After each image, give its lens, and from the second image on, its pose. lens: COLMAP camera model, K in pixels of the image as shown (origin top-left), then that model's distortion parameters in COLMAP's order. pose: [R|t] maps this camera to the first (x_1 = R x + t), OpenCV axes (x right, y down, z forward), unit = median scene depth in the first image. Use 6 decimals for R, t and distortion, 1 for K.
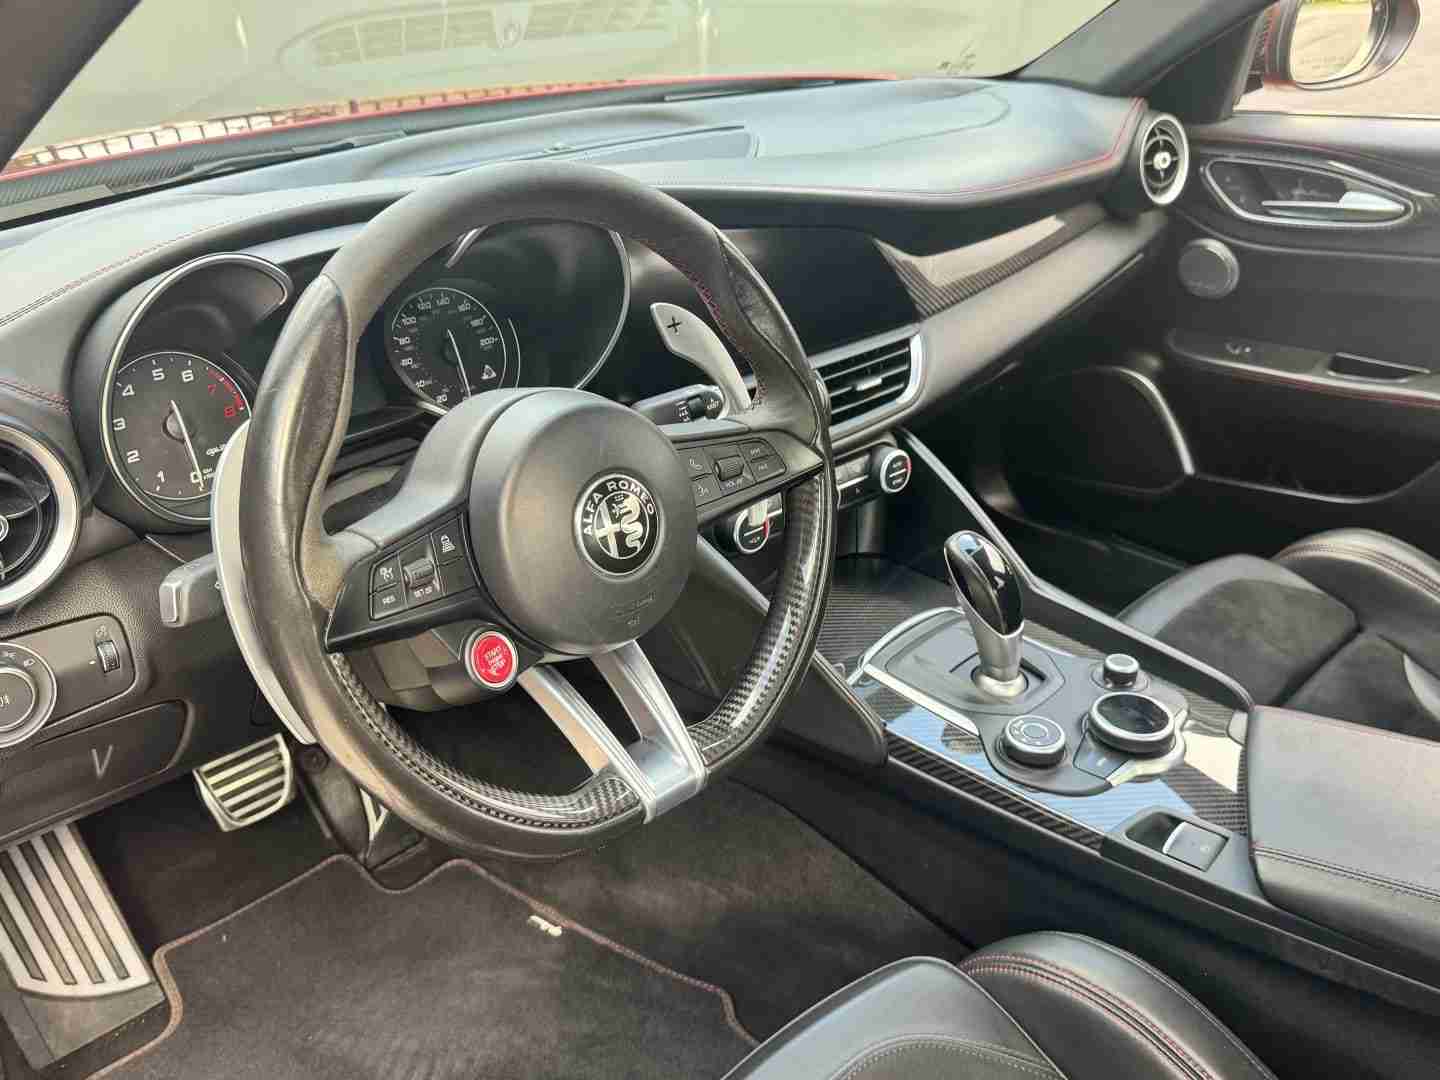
lens RADIAL K [[1179.3, 0, 720.0], [0, 1179.3, 540.0], [0, 0, 1]] dist [0.149170, -0.315725]
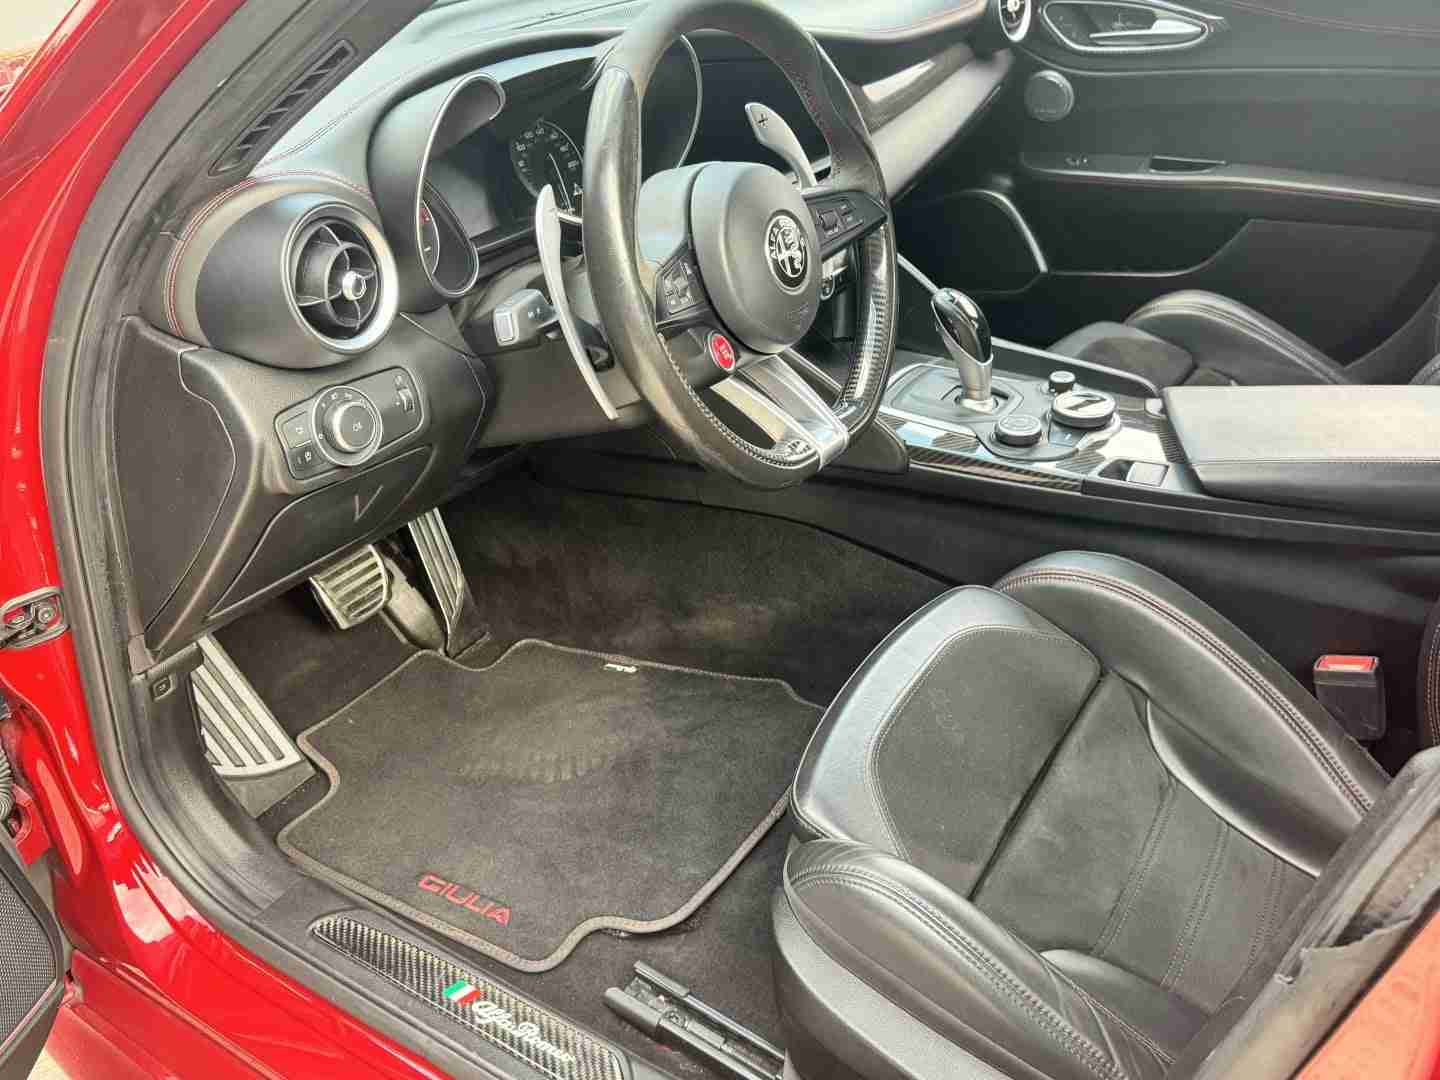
lens RADIAL K [[1179.3, 0, 720.0], [0, 1179.3, 540.0], [0, 0, 1]] dist [0.149170, -0.315725]
pose [[0.975828, -0.131687, 0.174408, -0.269143], [0.119653, 0.989759, 0.077853, 0.121494], [-0.182874, -0.055102, 0.981591, -0.231853]]
